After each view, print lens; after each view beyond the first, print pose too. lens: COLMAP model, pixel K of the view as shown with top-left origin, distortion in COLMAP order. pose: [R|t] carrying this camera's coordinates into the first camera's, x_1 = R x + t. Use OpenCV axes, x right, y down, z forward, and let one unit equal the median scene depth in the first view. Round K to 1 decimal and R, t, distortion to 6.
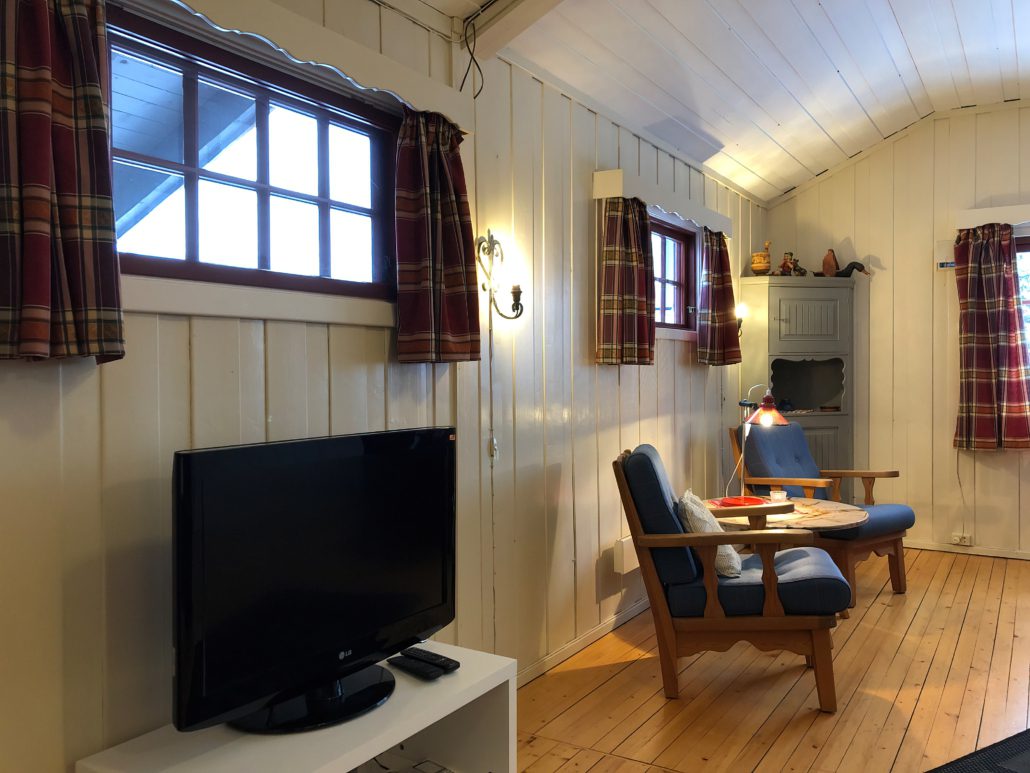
lens RADIAL K [[845.5, 0, 513.9], [0, 845.5, 384.4], [0, 0, 1]] dist [0.027767, -0.023792]
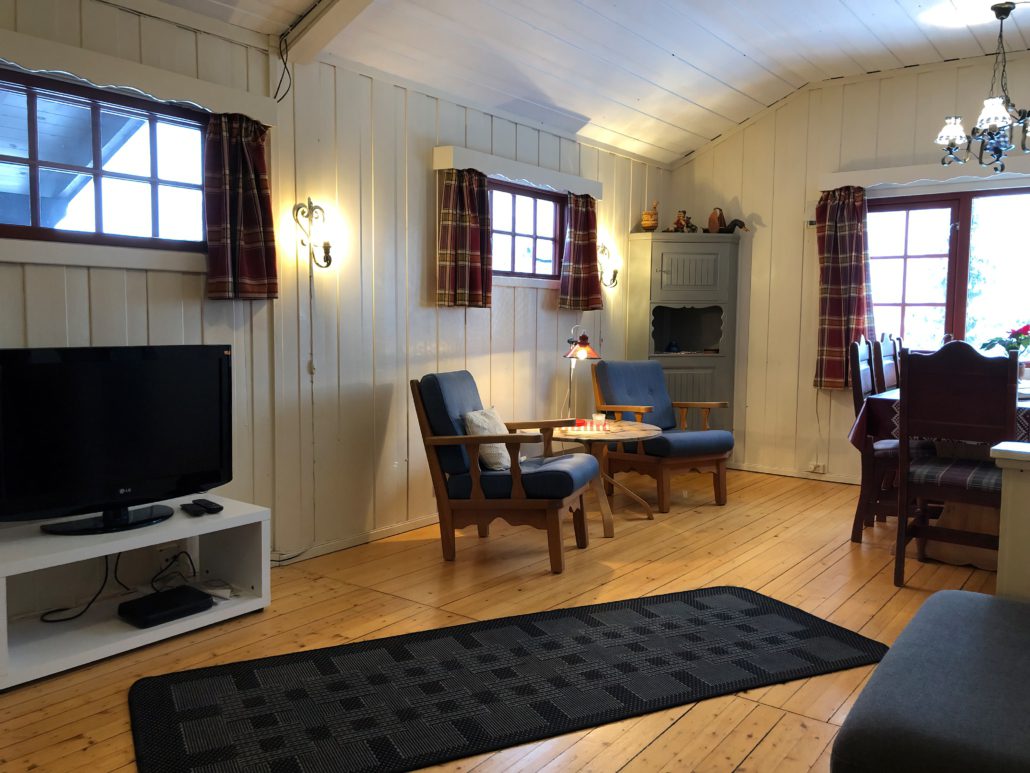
lens RADIAL K [[845.5, 0, 516.6], [0, 845.5, 385.2], [0, 0, 1]] dist [0.027767, -0.023792]
pose [[0.995951, 0.021802, -0.087217, 0.327903], [-0.016448, 0.997962, 0.061649, 0.013782], [0.088383, -0.059964, 0.994280, -0.225955]]
